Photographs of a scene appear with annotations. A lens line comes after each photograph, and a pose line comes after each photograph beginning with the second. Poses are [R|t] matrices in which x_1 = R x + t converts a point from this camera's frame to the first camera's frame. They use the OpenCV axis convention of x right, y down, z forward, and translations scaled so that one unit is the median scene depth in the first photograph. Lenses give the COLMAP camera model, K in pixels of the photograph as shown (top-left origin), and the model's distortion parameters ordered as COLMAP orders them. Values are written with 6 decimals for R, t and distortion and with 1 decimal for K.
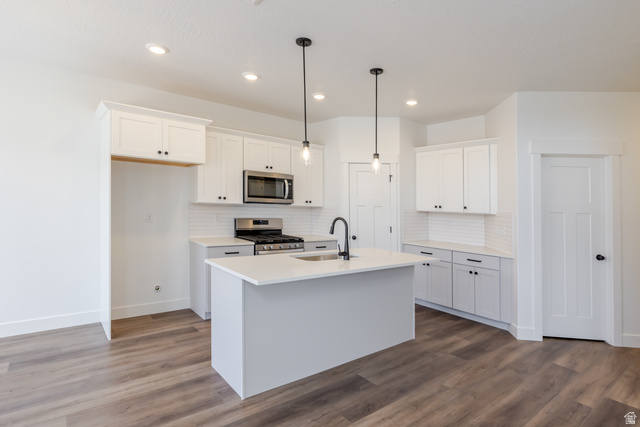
lens RADIAL K [[339.8, 0, 320.2], [0, 339.8, 211.2], [0, 0, 1]] dist [0.001452, 0.002469]
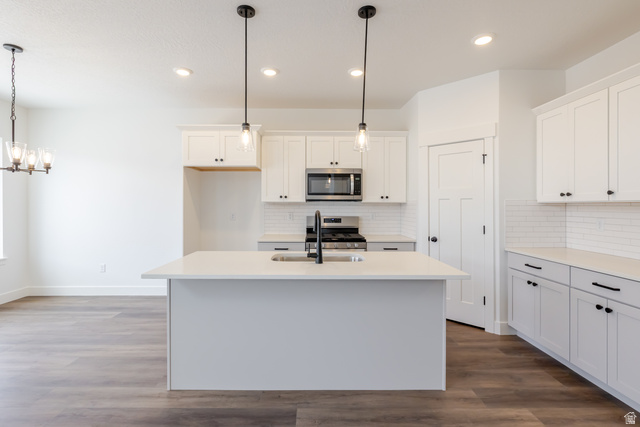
lens RADIAL K [[307.9, 0, 320.6], [0, 307.9, 214.0], [0, 0, 1]] dist [-0.005289, 0.002537]
pose [[0.784918, -0.016921, -0.619369, 0.459874], [0.012728, 0.999856, -0.011185, 0.031409], [0.619469, 0.000895, 0.785020, 0.370329]]
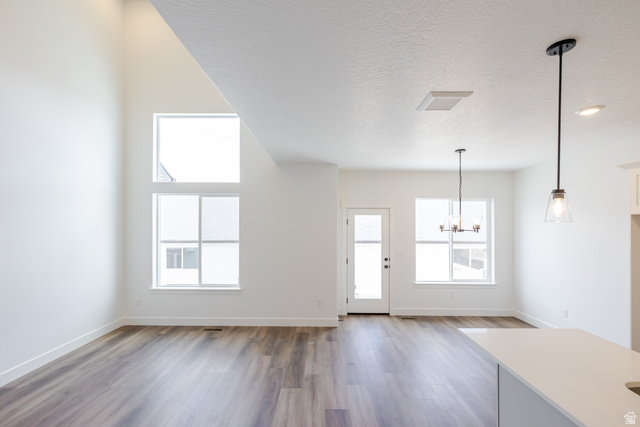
lens RADIAL K [[277.6, 0, 312.3], [0, 277.6, 221.8], [0, 0, 1]] dist [0.003488, 0.000641]
pose [[-0.657561, -0.043301, -0.752156, 0.550187], [-0.037887, 0.998984, -0.024388, -0.079286], [0.752448, 0.012461, -0.658534, 0.754776]]
